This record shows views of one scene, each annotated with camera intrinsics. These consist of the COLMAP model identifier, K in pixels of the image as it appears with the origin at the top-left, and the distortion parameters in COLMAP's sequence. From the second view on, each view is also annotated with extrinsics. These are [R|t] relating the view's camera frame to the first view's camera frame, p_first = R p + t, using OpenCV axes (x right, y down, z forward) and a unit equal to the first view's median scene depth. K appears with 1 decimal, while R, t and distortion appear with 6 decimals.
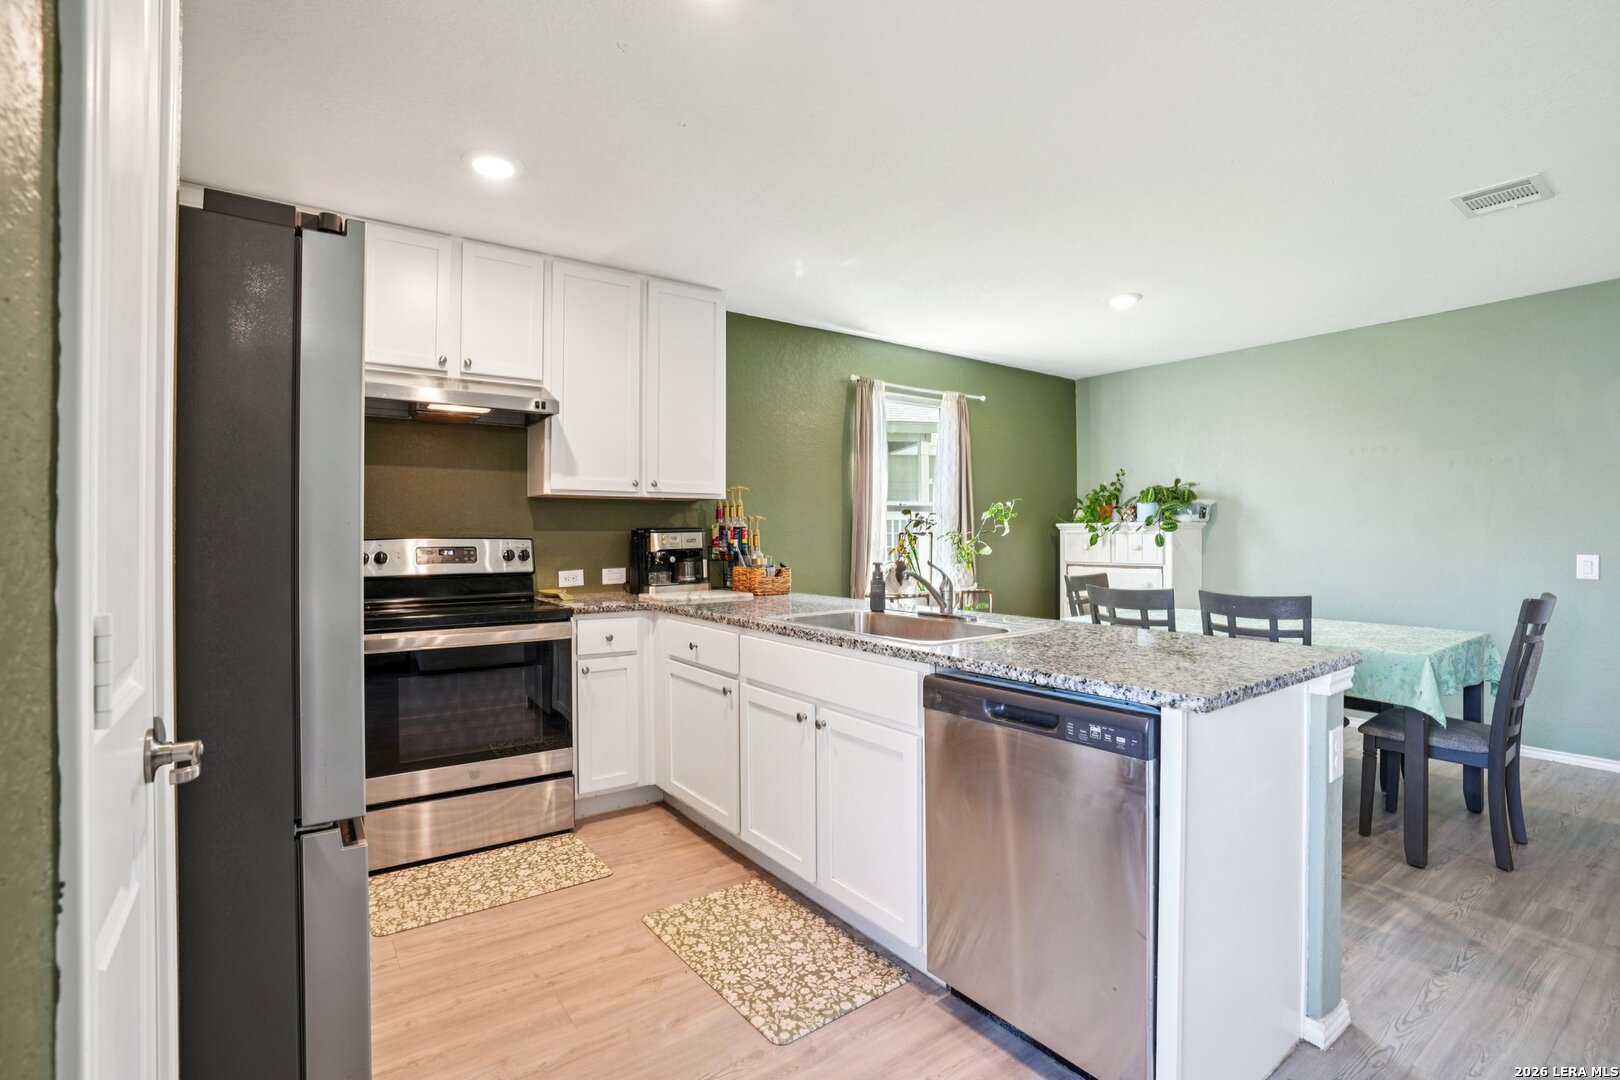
lens RADIAL K [[755.6, 0, 813.4], [0, 755.6, 522.8], [0, 0, 1]] dist [-0.057387, 0.020183]
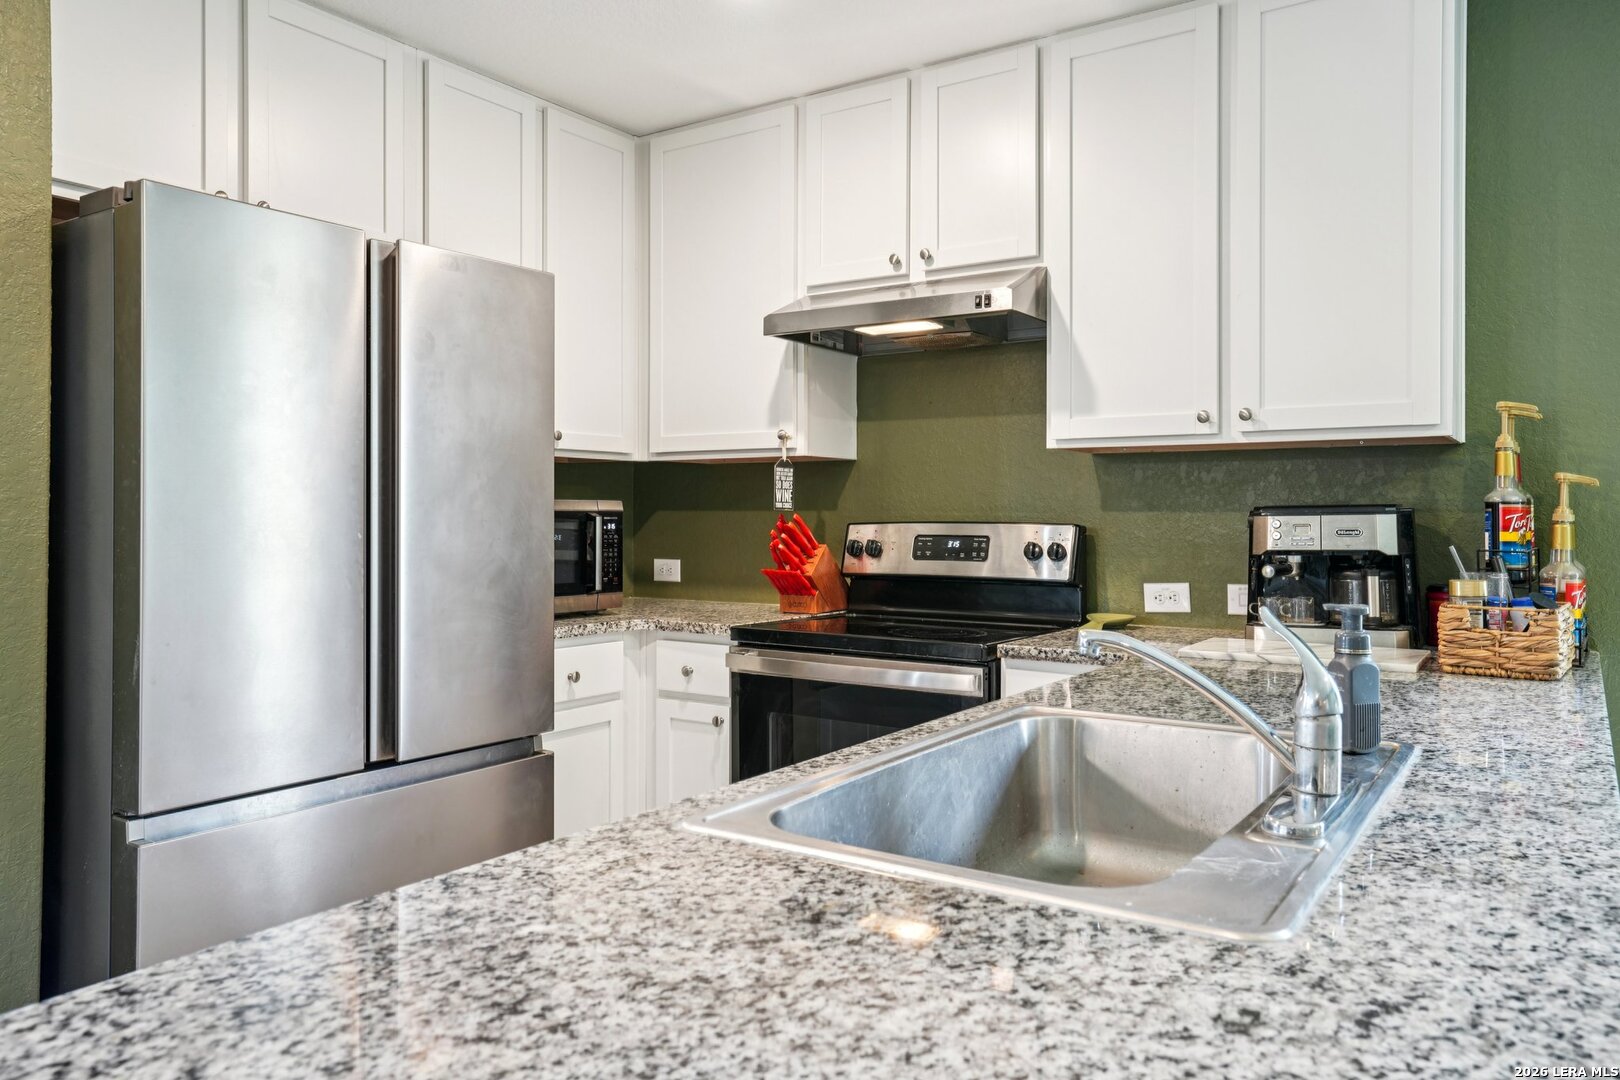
lens RADIAL K [[1131.9, 0, 809.9], [0, 1131.9, 509.0], [0, 0, 1]] dist [-0.007523, 0.002757]
pose [[0.332162, 0.000439, -0.943222, 0.370975], [0.009419, 0.999948, 0.003782, 0.003411], [0.943175, -0.010141, 0.332141, 0.478133]]
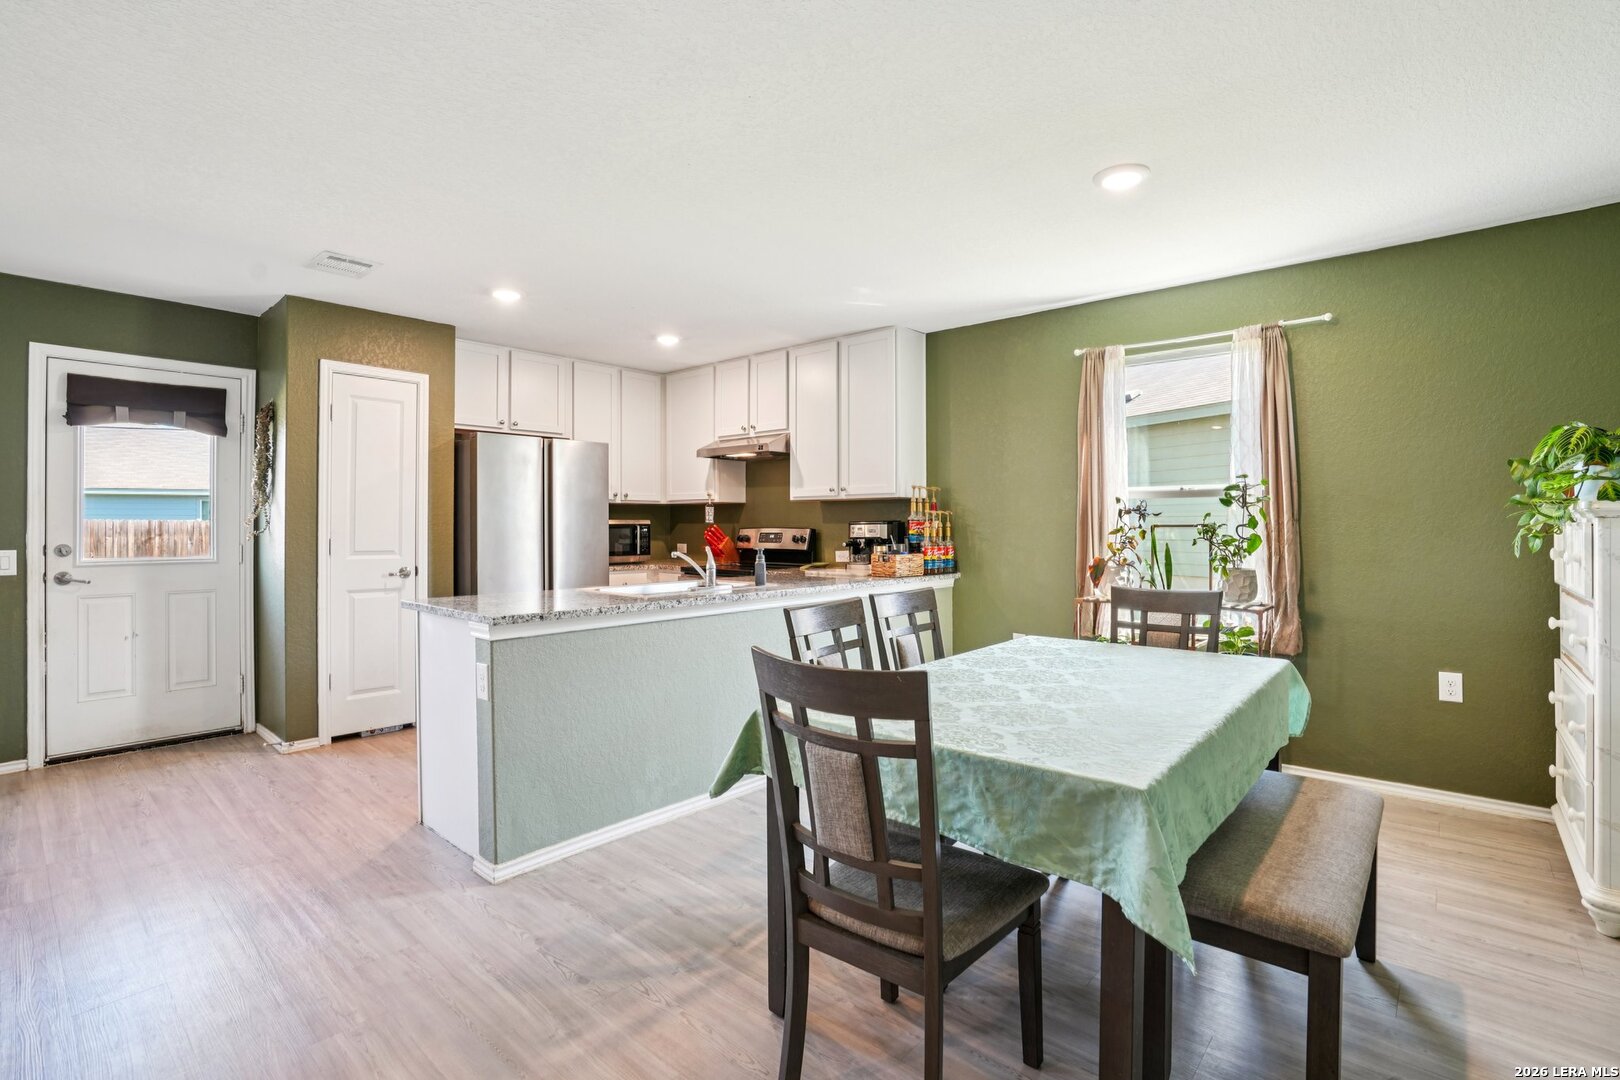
lens RADIAL K [[755.6, 0, 816.8], [0, 755.6, 526.7], [0, 0, 1]] dist [-0.057387, 0.020183]
pose [[0.220752, 0.007025, -0.975305, 1.084836], [0.015613, 0.999820, 0.010736, 0.000976], [0.975205, -0.017598, 0.220603, 0.630444]]
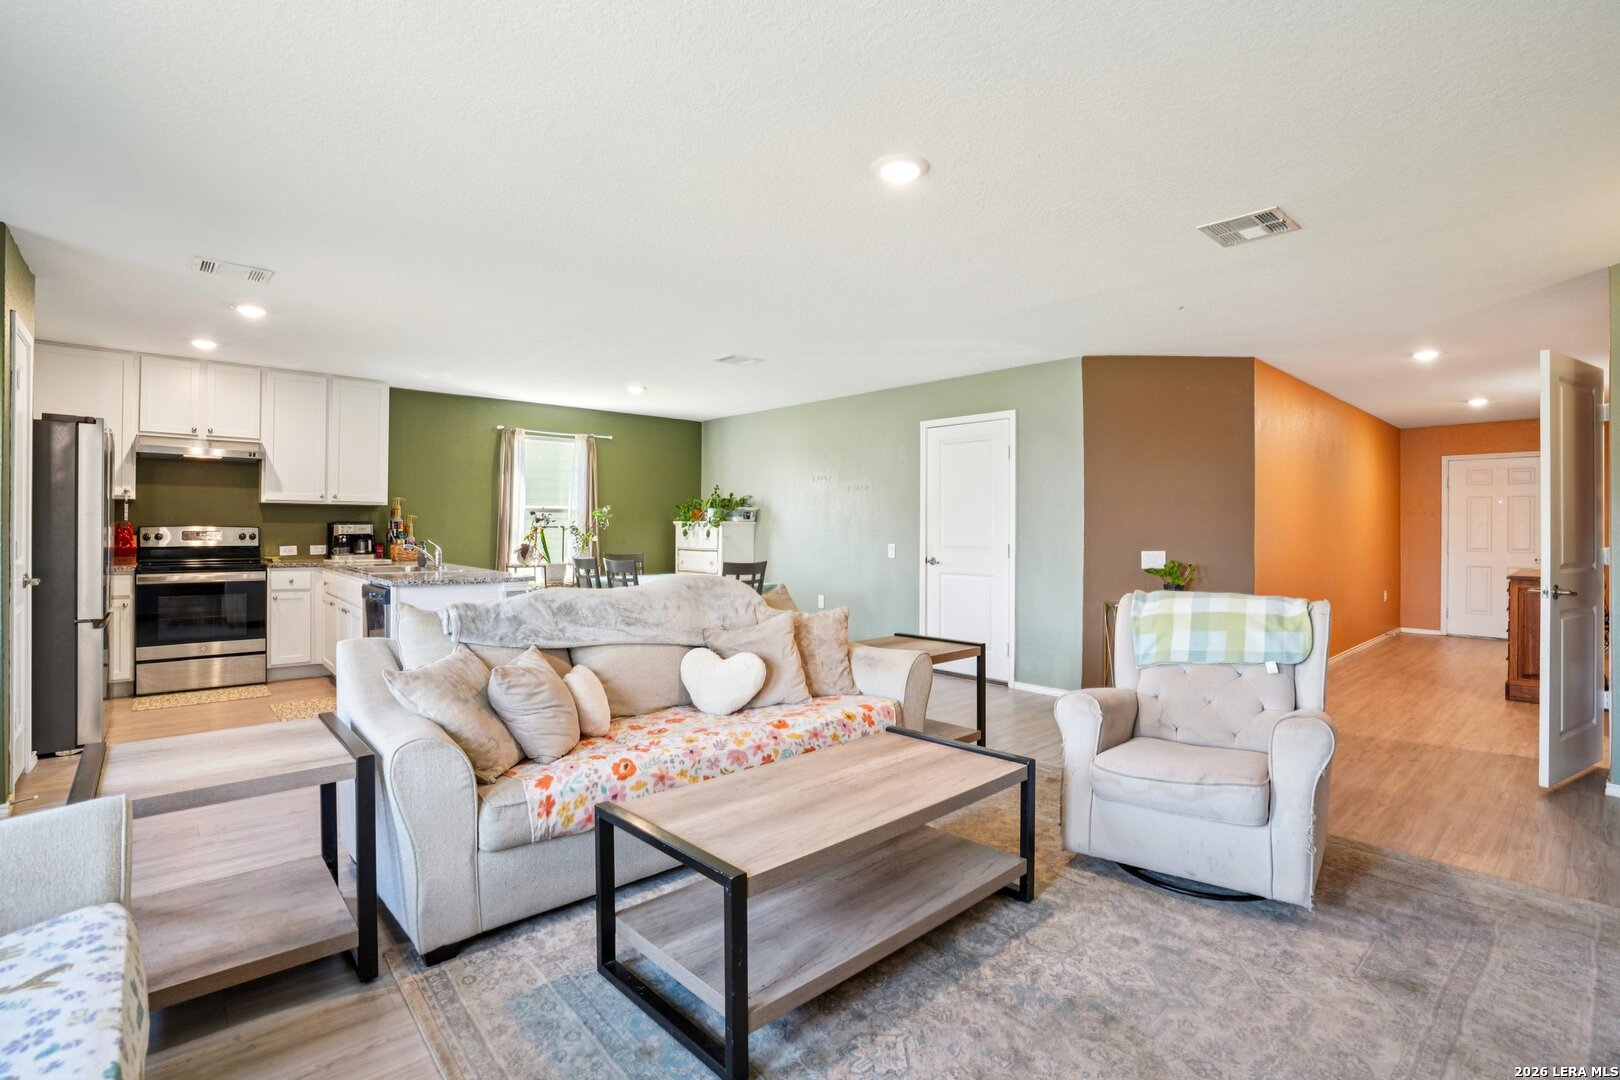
lens RADIAL K [[755.6, 0, 804.7], [0, 755.6, 528.5], [0, 0, 1]] dist [-0.057387, 0.020183]
pose [[0.995794, 0.011640, 0.090884, 0.695687], [-0.013203, 0.999775, 0.016618, -0.019764], [-0.090670, -0.017748, 0.995723, -0.780282]]
